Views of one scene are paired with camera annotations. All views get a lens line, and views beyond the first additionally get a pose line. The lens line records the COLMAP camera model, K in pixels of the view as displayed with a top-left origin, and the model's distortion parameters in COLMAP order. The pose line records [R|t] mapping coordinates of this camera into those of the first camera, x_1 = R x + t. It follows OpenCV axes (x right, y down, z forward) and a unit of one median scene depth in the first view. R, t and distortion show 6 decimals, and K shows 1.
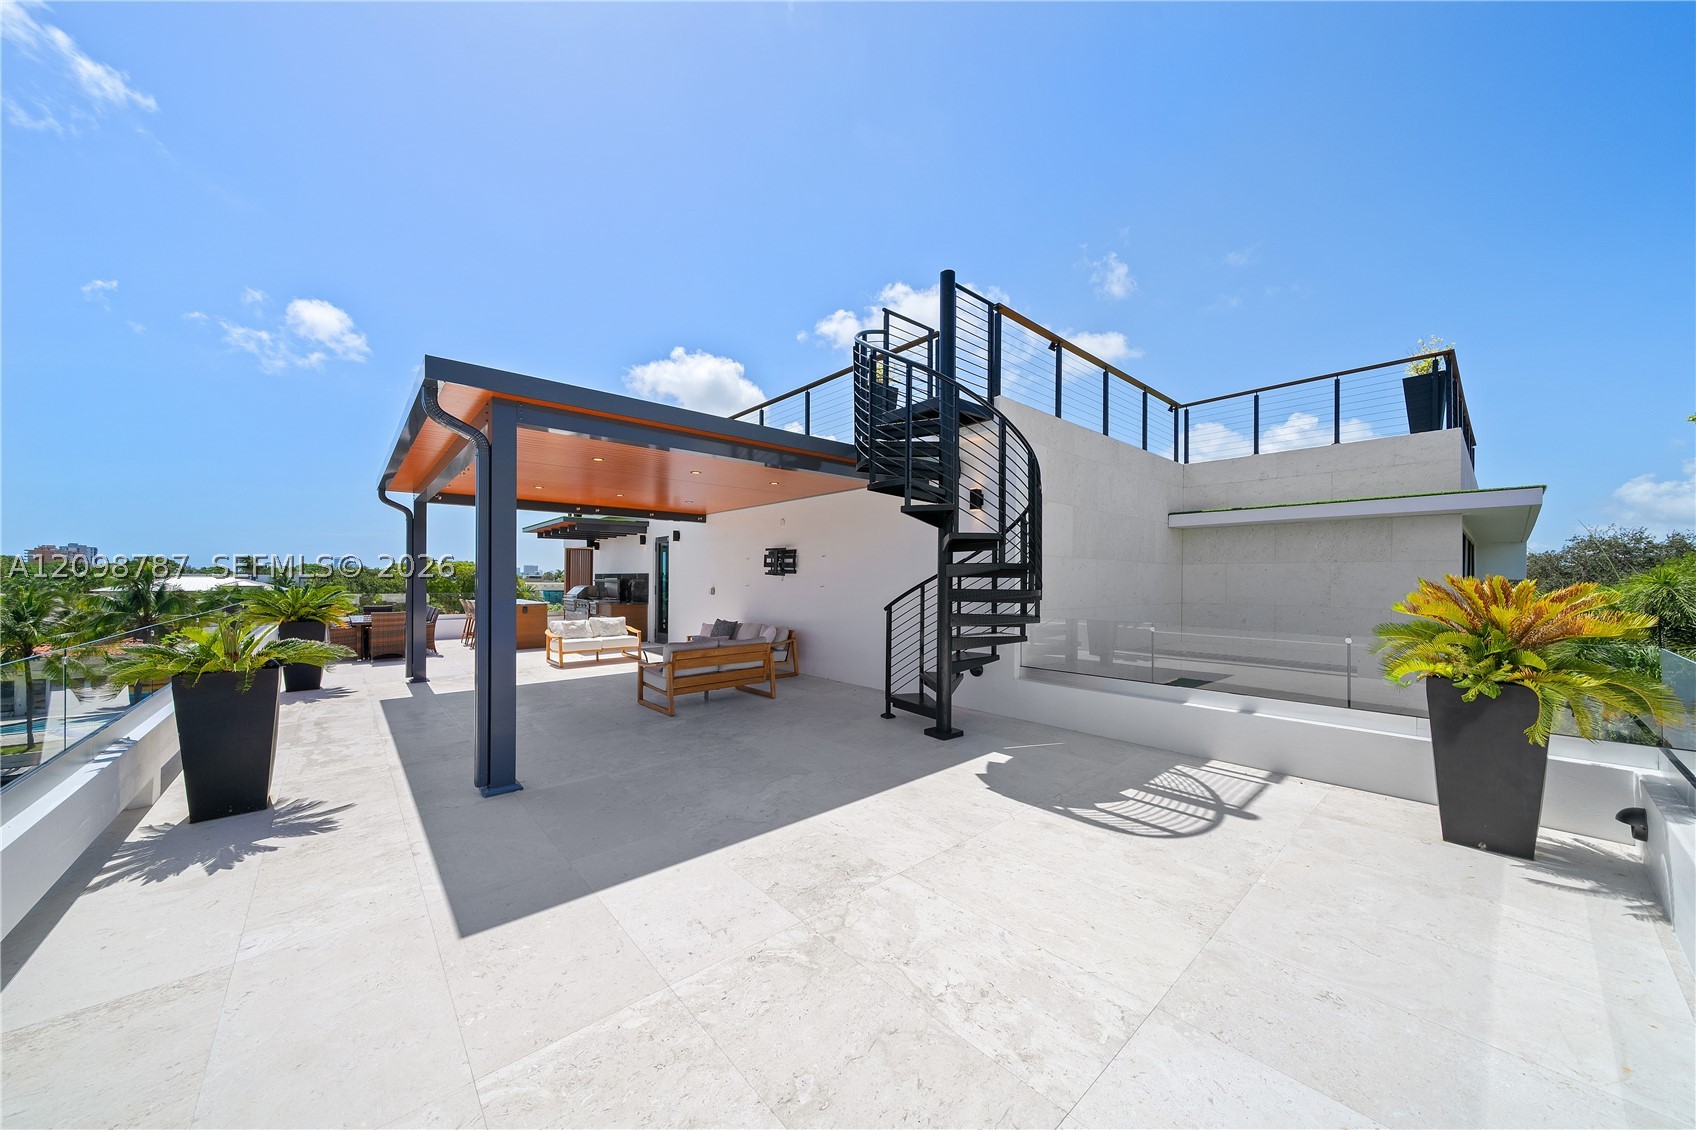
lens RADIAL K [[571.9, 0, 850.4], [0, 571.9, 568.4], [0, 0, 1]] dist [-0.000692, 0.000015]
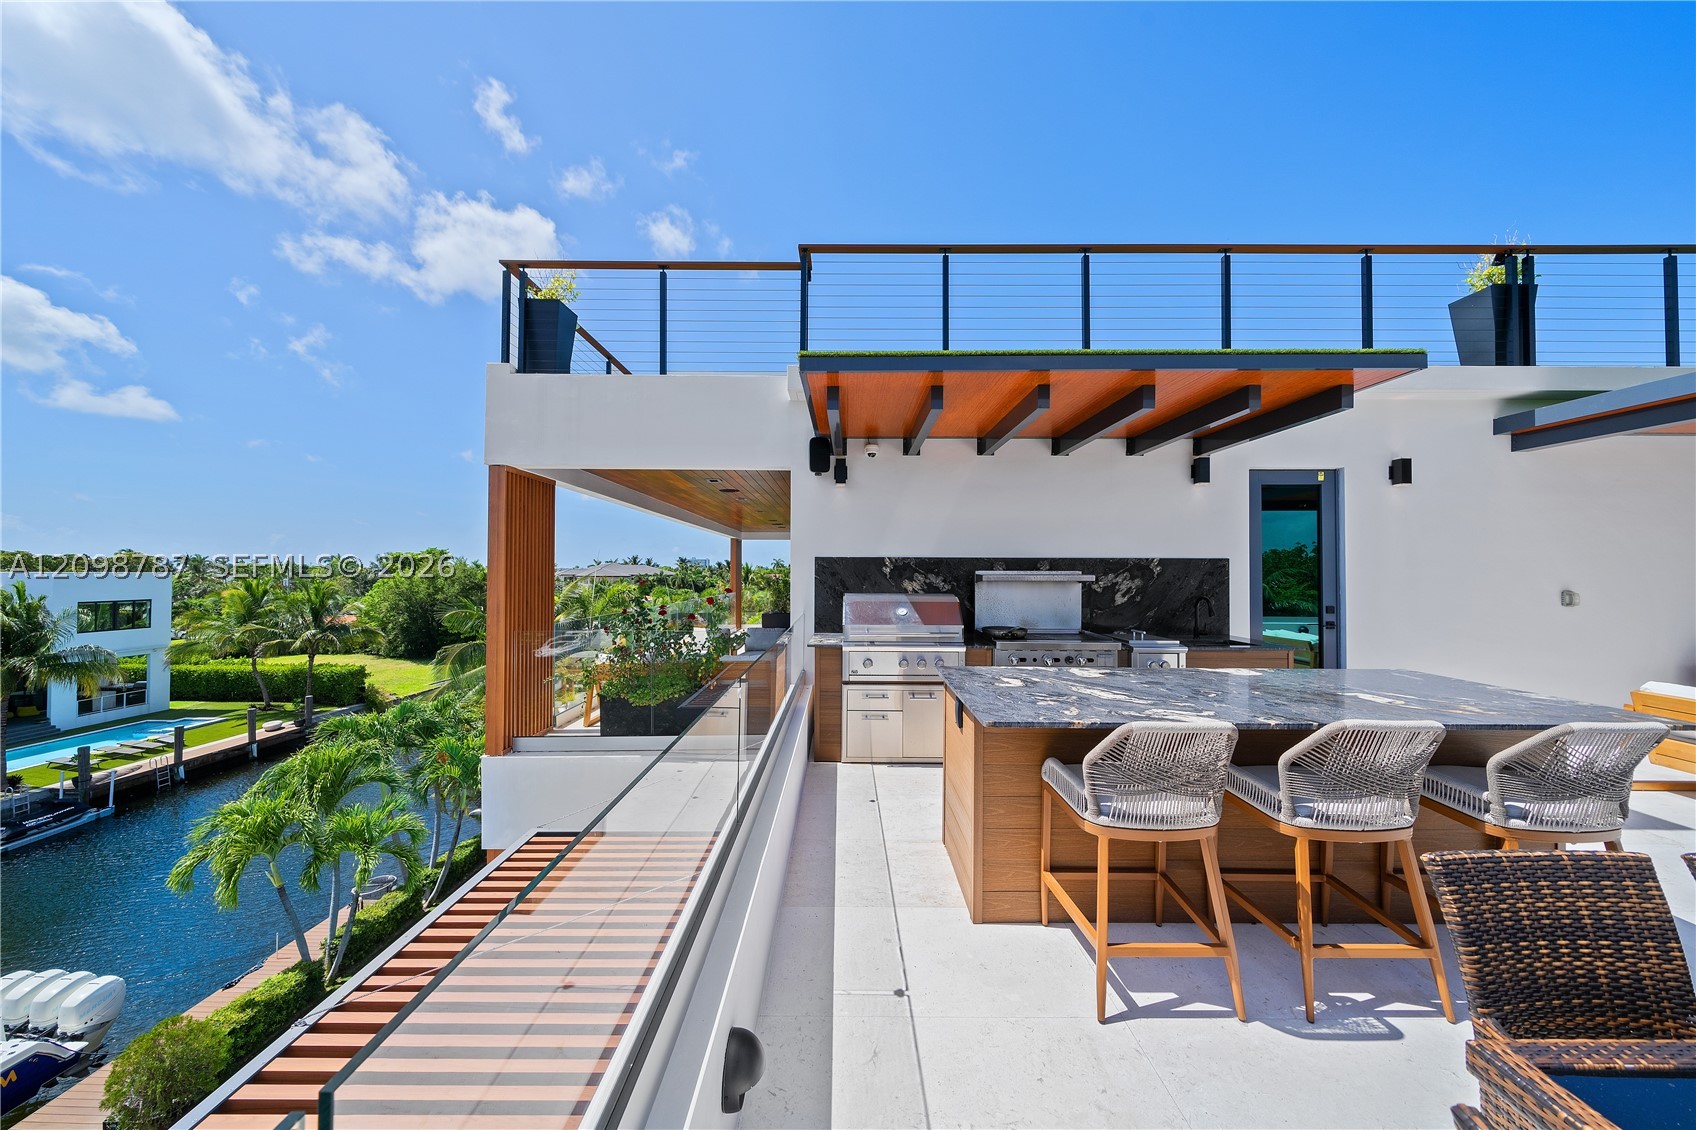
lens RADIAL K [[571.9, 0, 850.4], [0, 571.9, 568.4], [0, 0, 1]] dist [-0.000692, 0.000015]
pose [[0.658548, 0.003781, 0.752529, -0.407572], [-0.015485, 0.999844, 0.008527, 0.008481], [-0.752379, -0.017269, 0.658504, 0.471251]]
